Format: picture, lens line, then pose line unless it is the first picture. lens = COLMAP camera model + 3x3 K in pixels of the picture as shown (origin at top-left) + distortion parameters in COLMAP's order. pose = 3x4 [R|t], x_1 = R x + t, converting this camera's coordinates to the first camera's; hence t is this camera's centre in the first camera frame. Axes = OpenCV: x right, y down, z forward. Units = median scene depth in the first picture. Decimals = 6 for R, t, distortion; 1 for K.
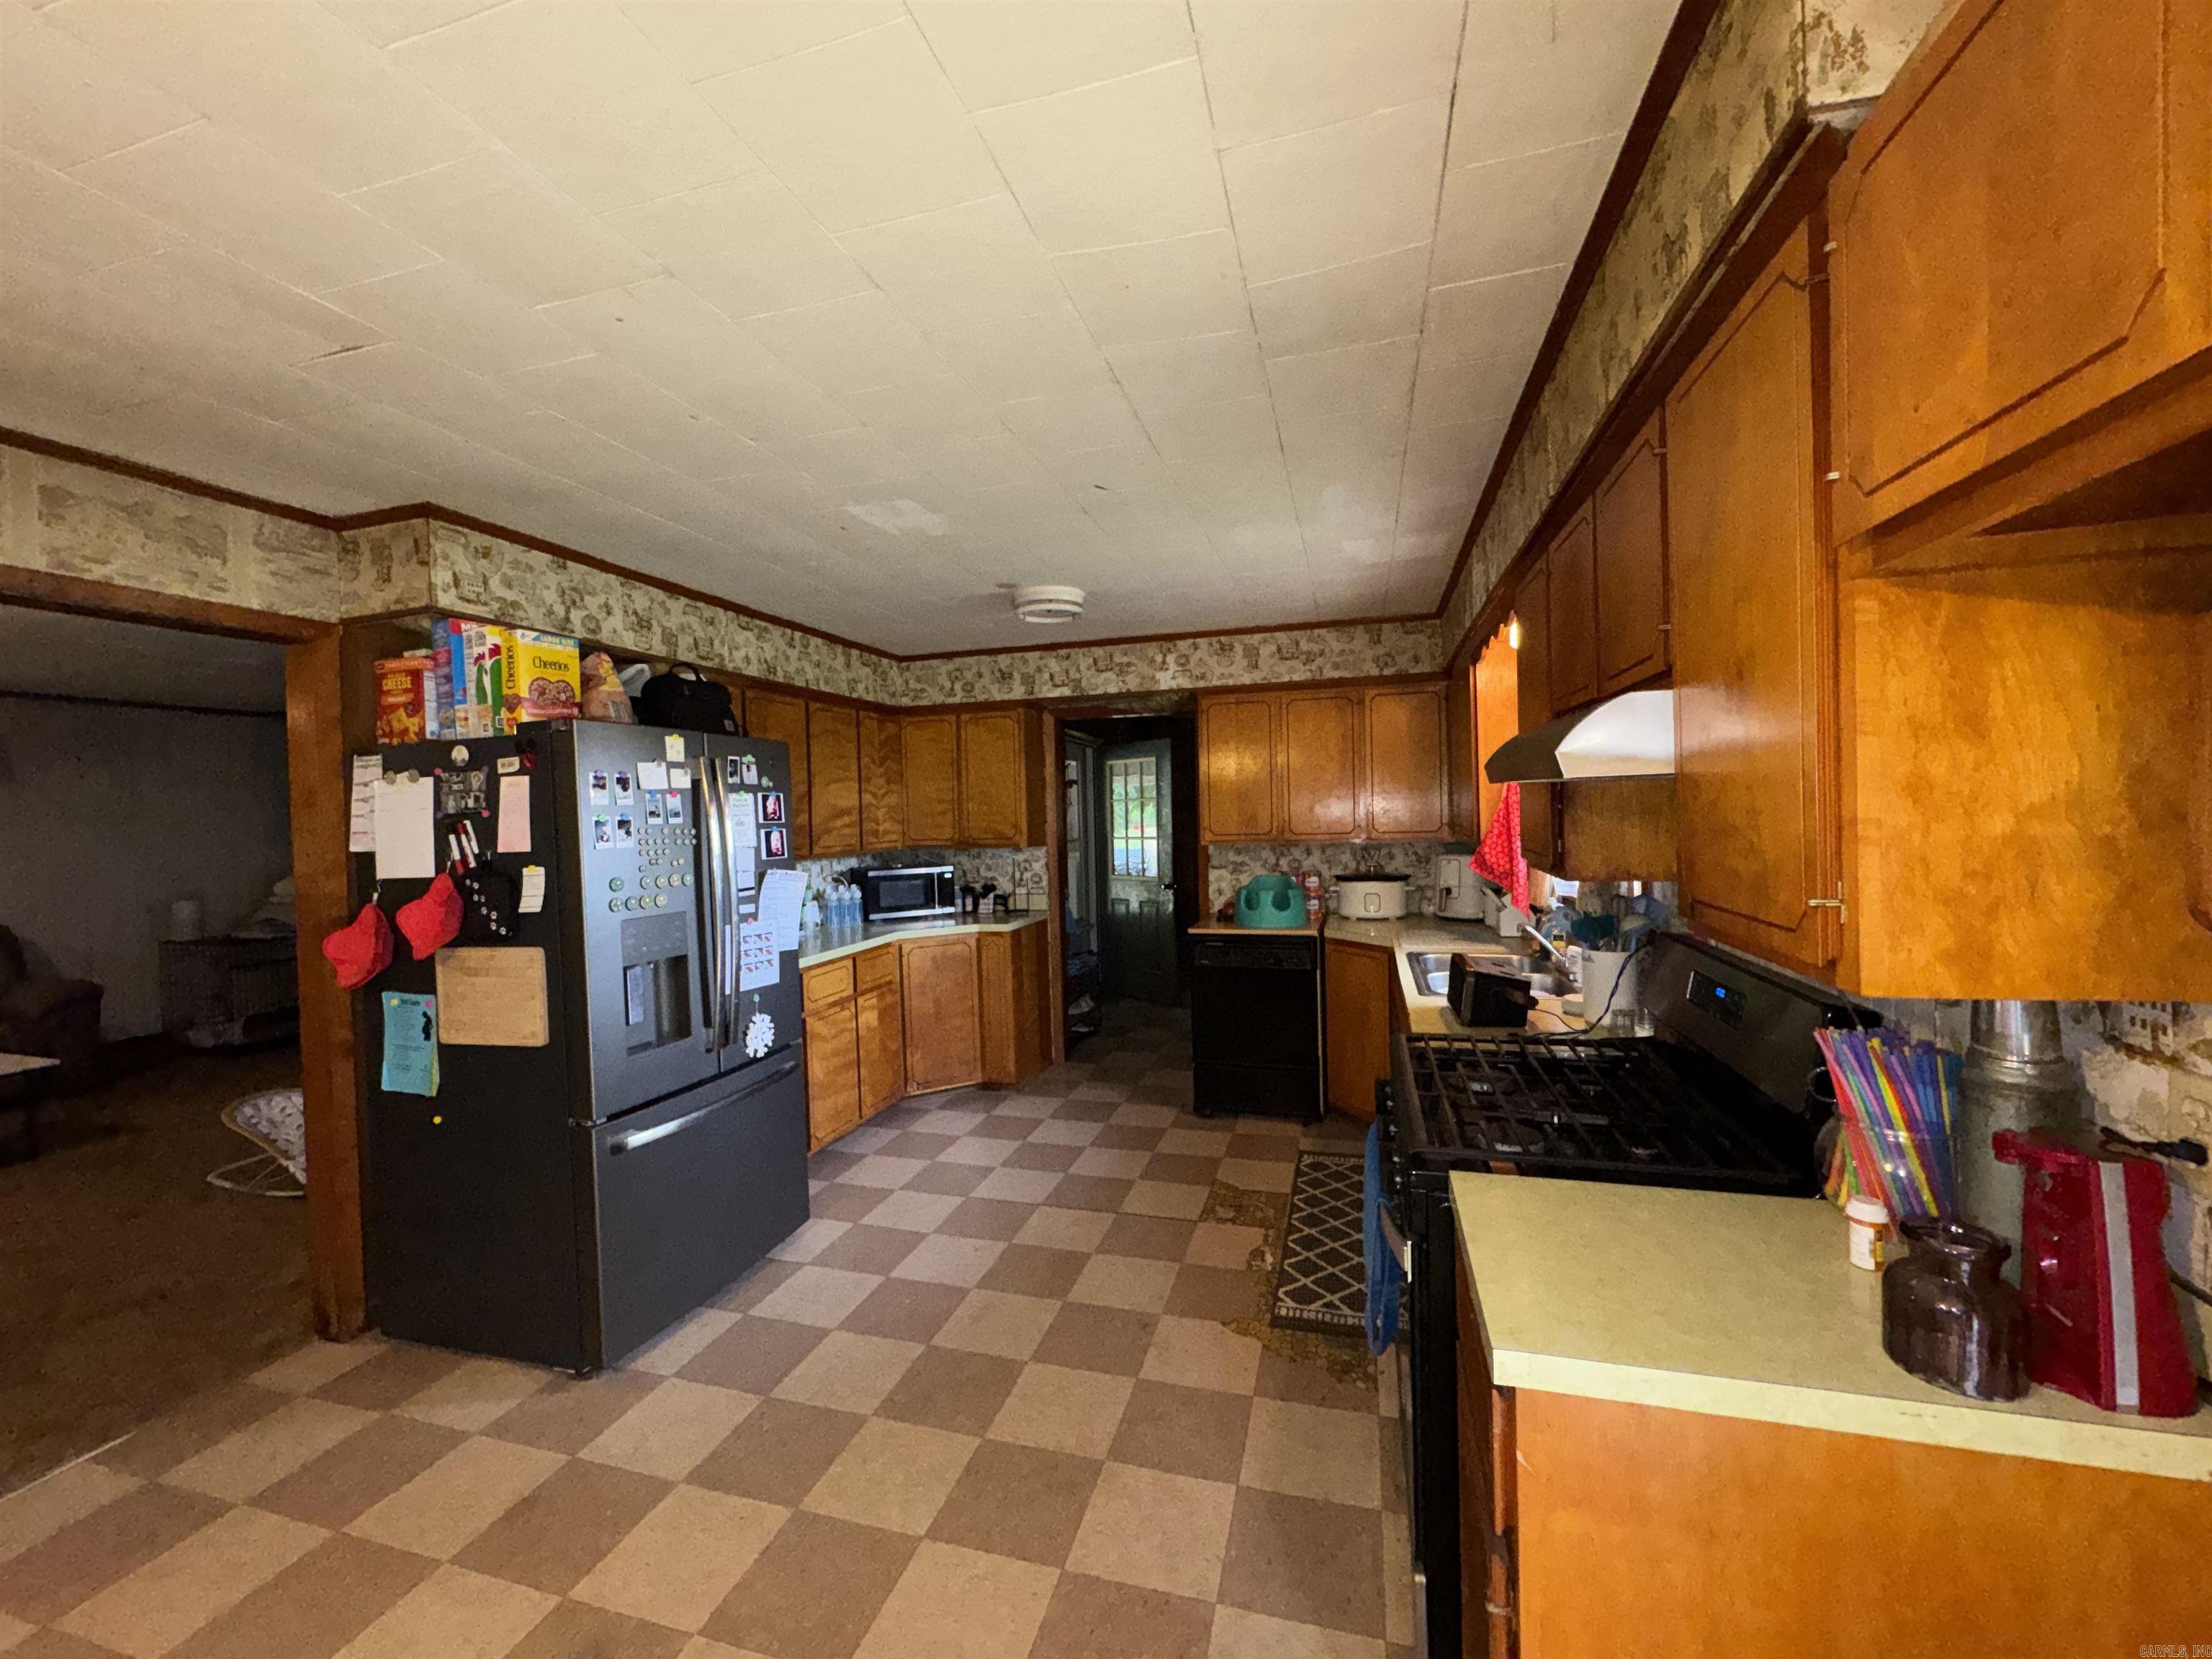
lens RADIAL K [[874.1, 0, 1100.2], [0, 874.1, 827.6], [0, 0, 1]] dist [-0.012055, -0.000048]
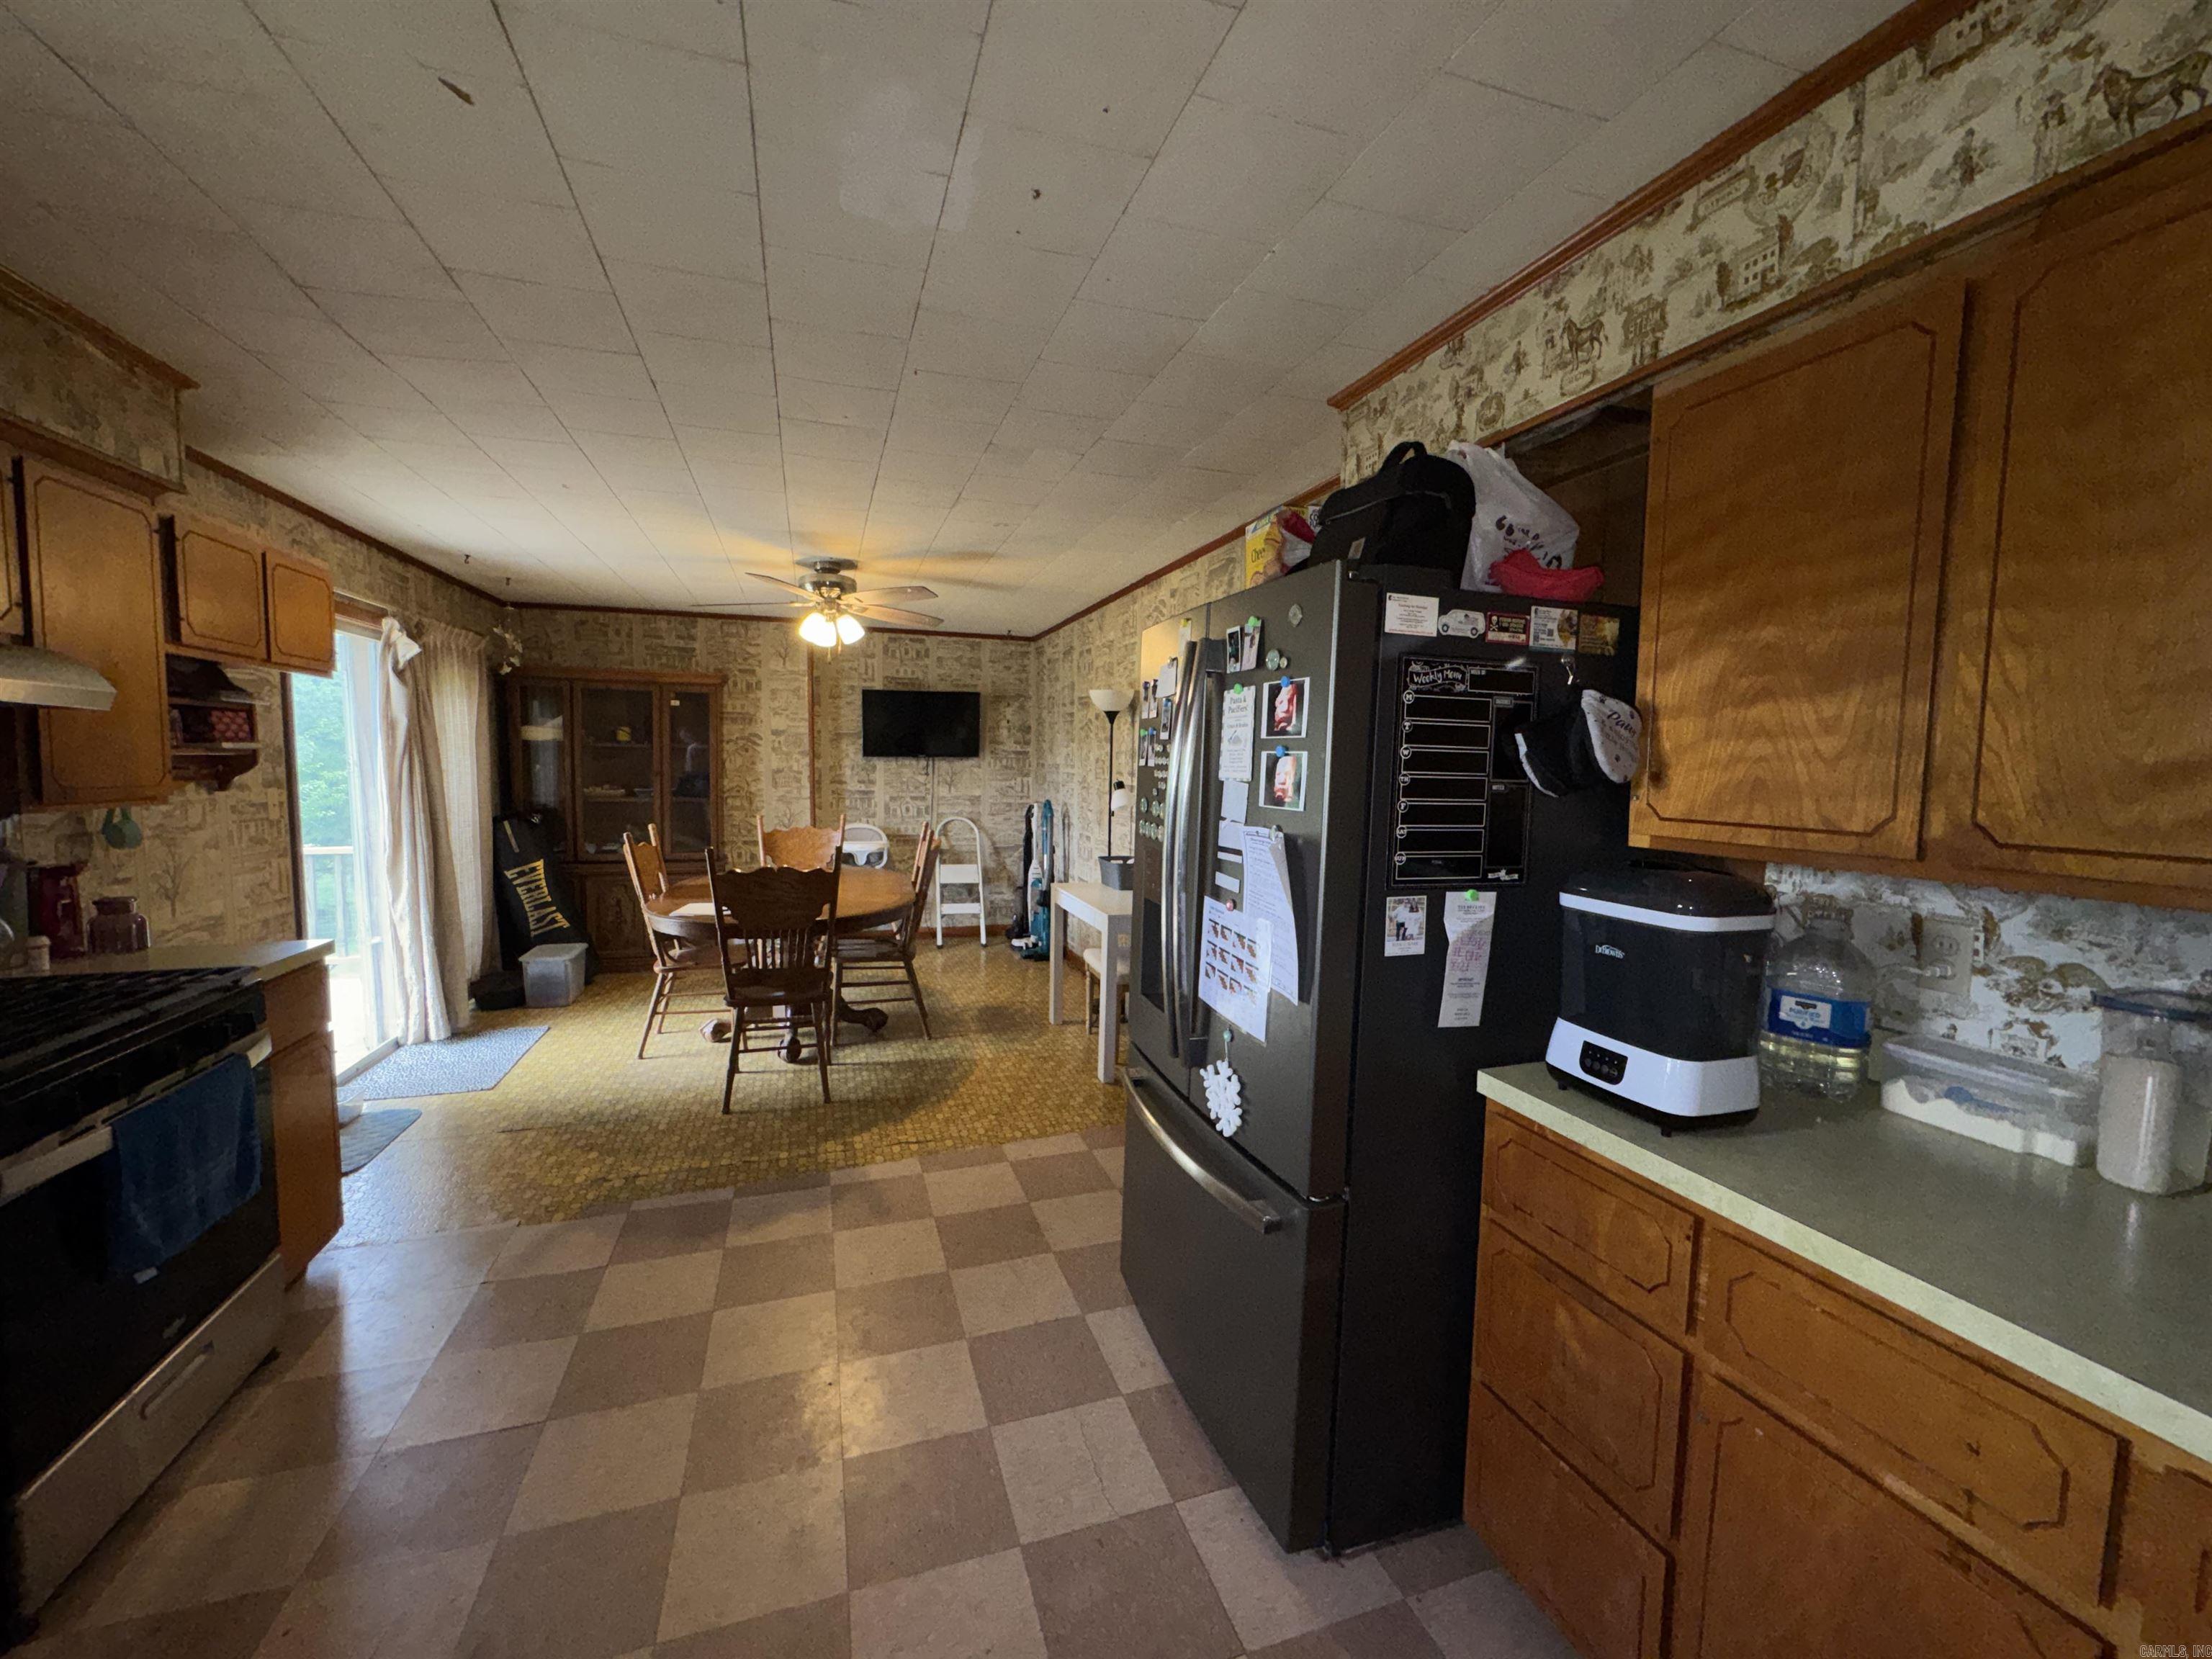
lens RADIAL K [[874.1, 0, 1107.6], [0, 874.1, 832.1], [0, 0, 1]] dist [-0.012055, -0.000048]
pose [[-0.818157, 0.068579, -0.570891, 0.002834], [0.003915, 0.993503, 0.113735, -0.009918], [0.574982, 0.090818, -0.813110, 1.350813]]
